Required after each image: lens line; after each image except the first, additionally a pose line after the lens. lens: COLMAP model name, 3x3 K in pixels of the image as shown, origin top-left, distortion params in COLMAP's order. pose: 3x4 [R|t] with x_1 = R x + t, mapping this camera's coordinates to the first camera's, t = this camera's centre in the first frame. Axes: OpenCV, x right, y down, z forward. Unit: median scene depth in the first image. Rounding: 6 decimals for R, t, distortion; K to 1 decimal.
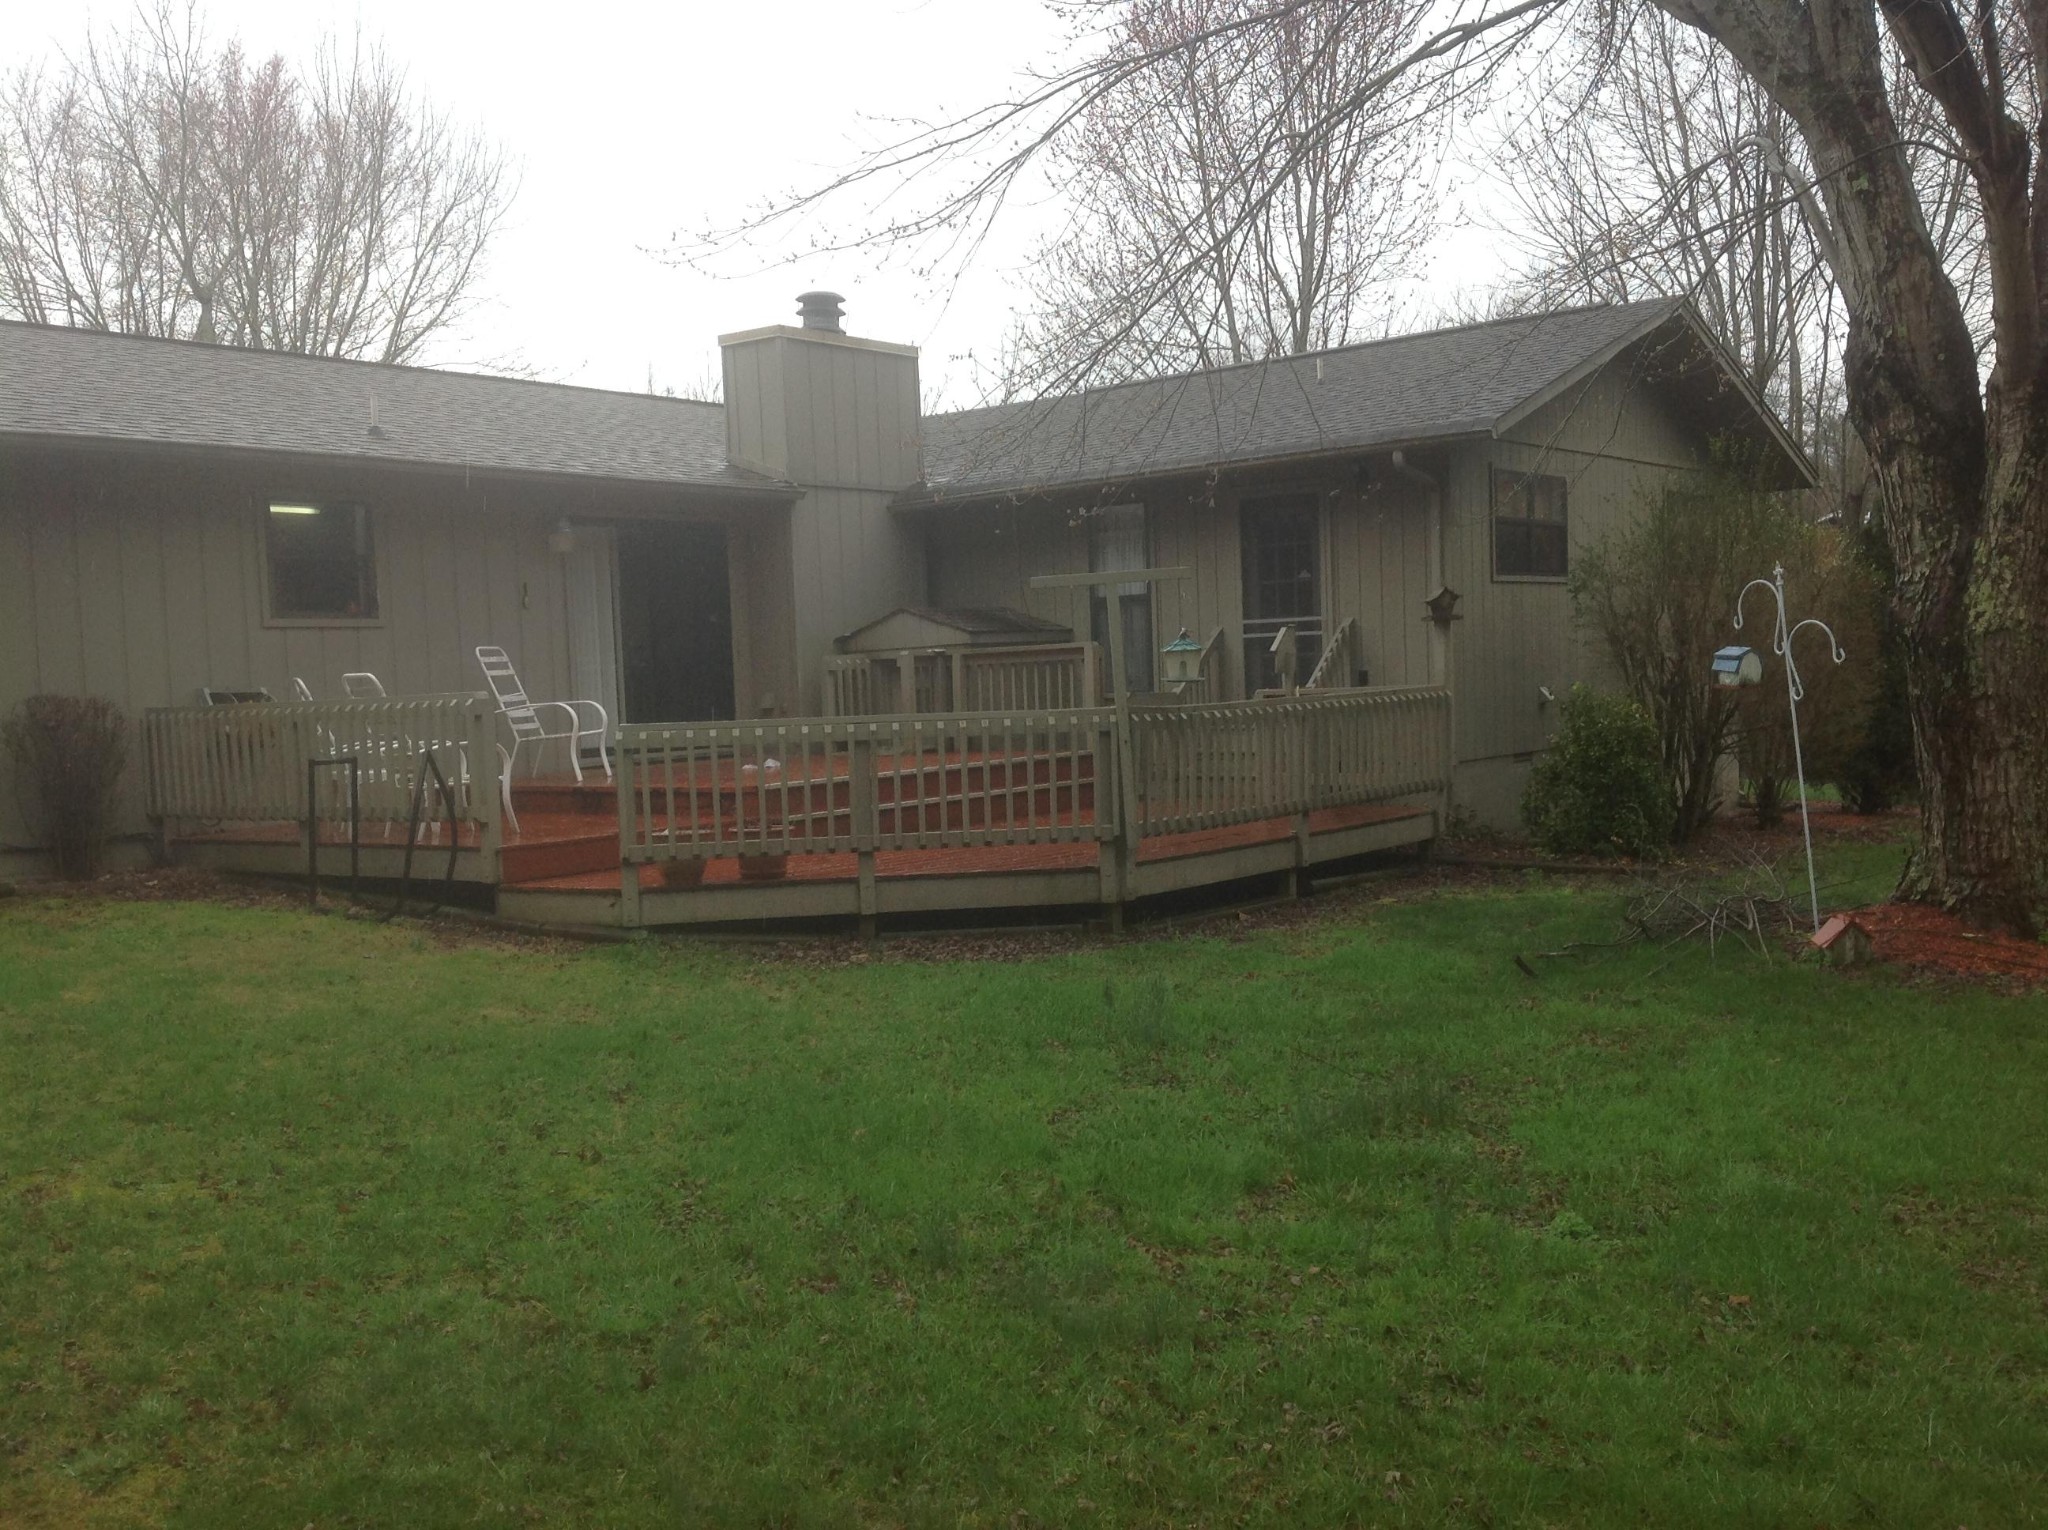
lens RADIAL K [[1945.5, 0, 1024.0], [0, 1945.5, 765.0], [0, 0, 1]] dist [0.003511, -0.015489]
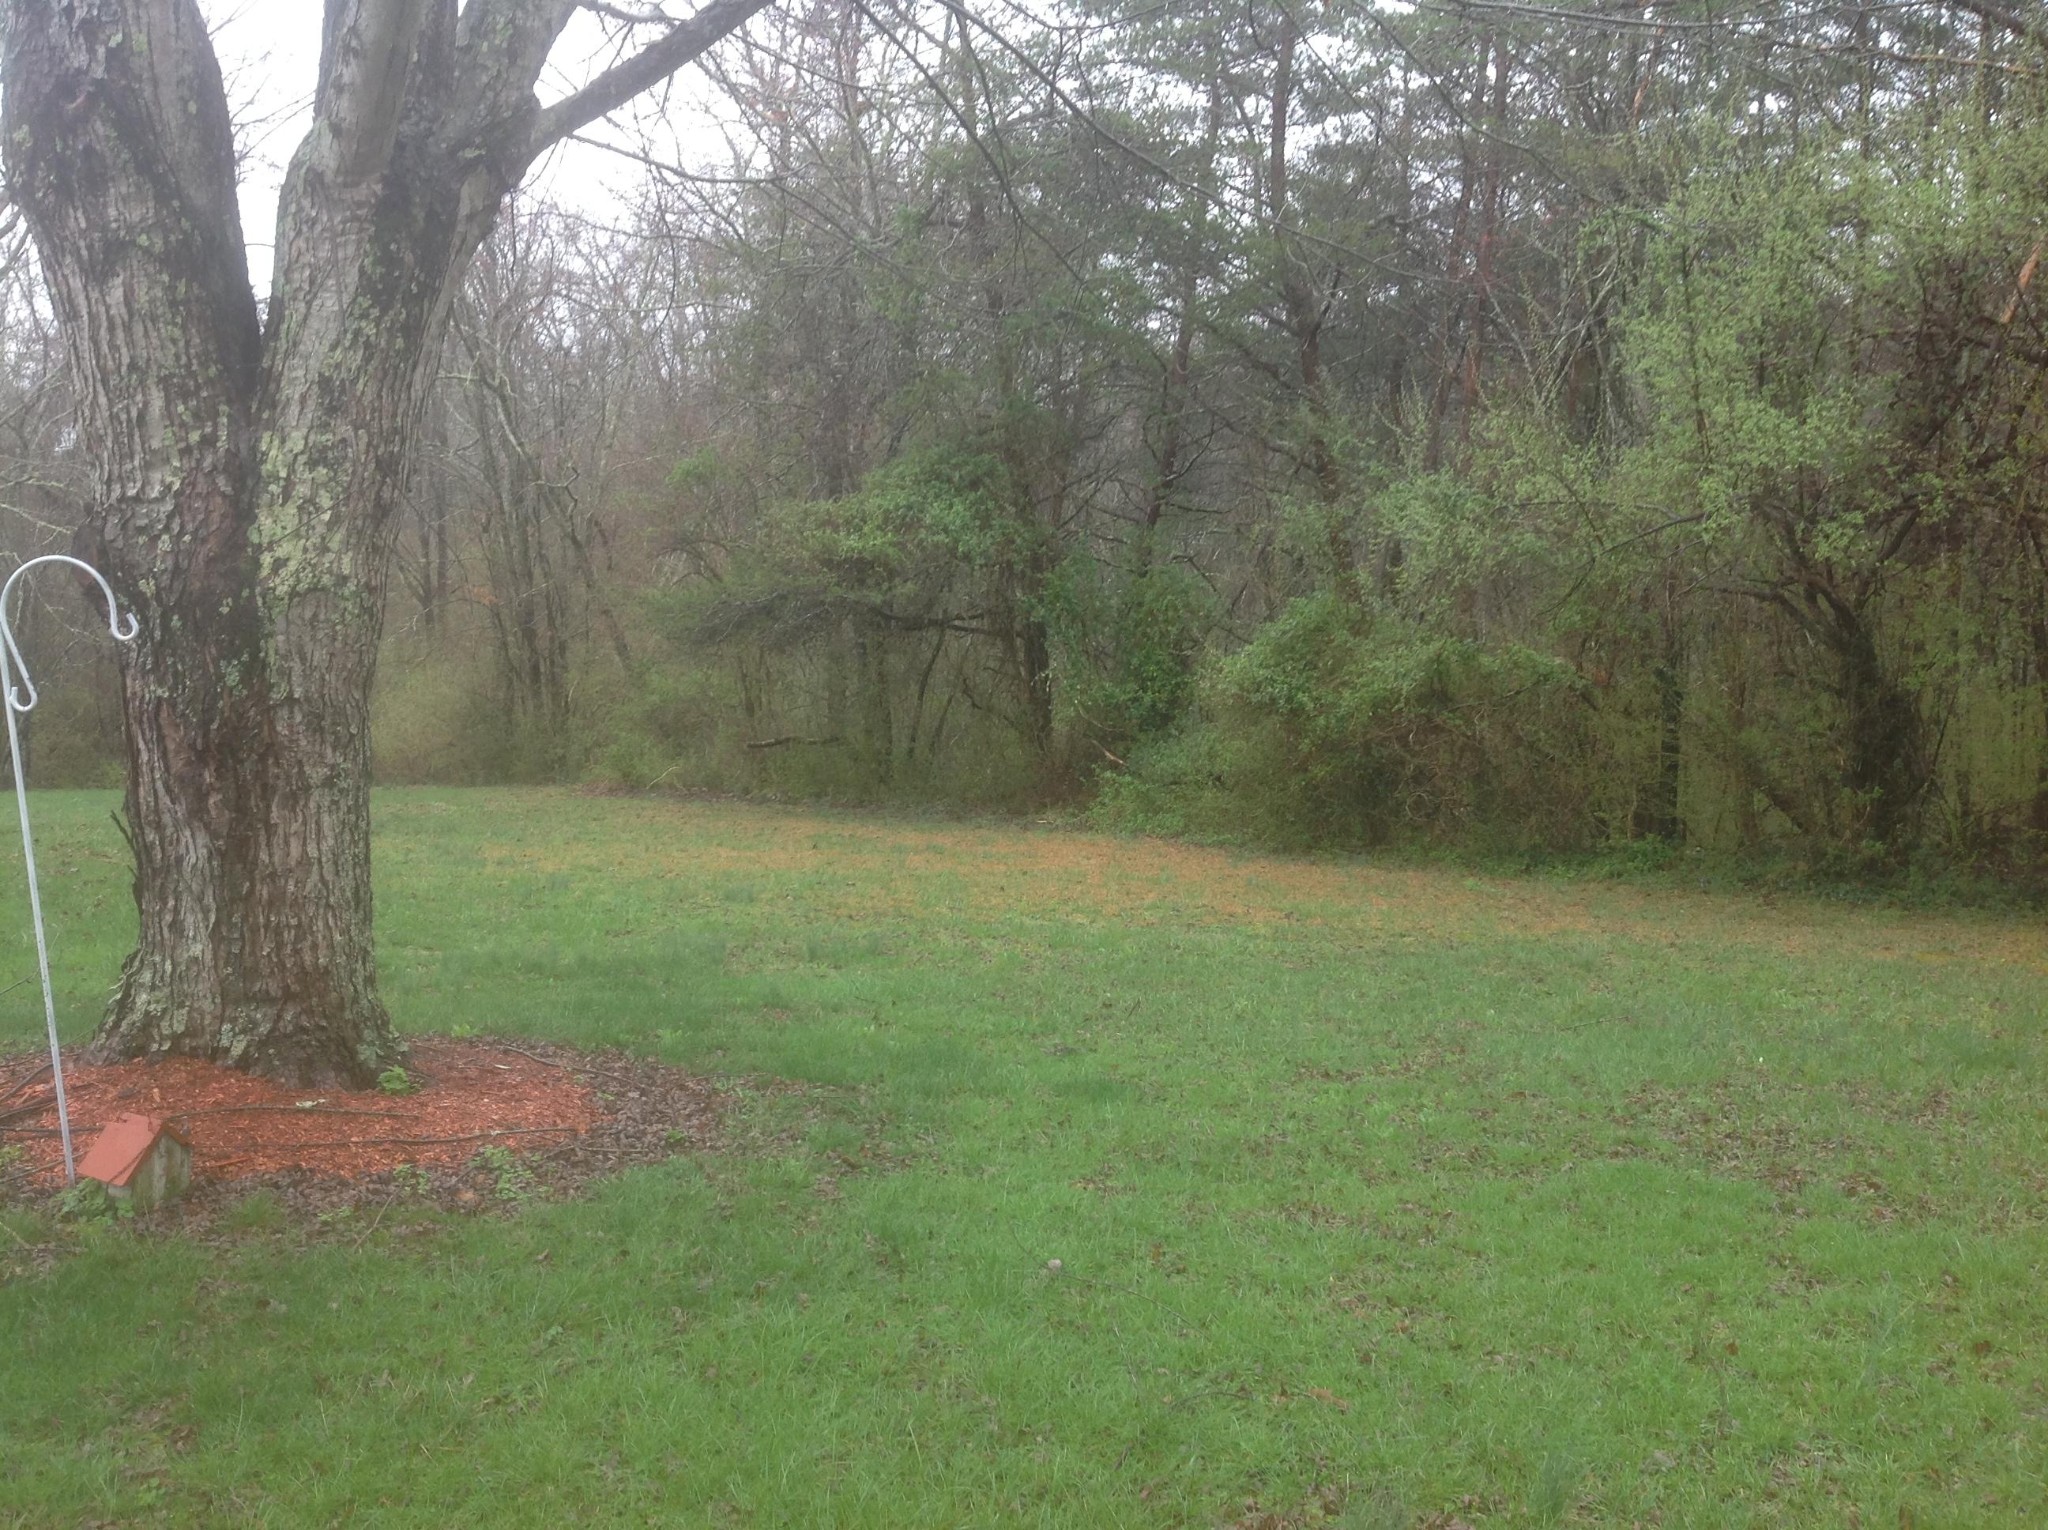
lens RADIAL K [[1993.1, 0, 1021.9], [0, 1993.1, 797.6], [0, 0, 1]] dist [0.089618, -0.164876]
pose [[0.423653, -0.053061, 0.904269, 0.027722], [0.026694, 0.998581, 0.046089, -0.027838], [-0.905431, 0.004613, 0.424468, 0.530423]]
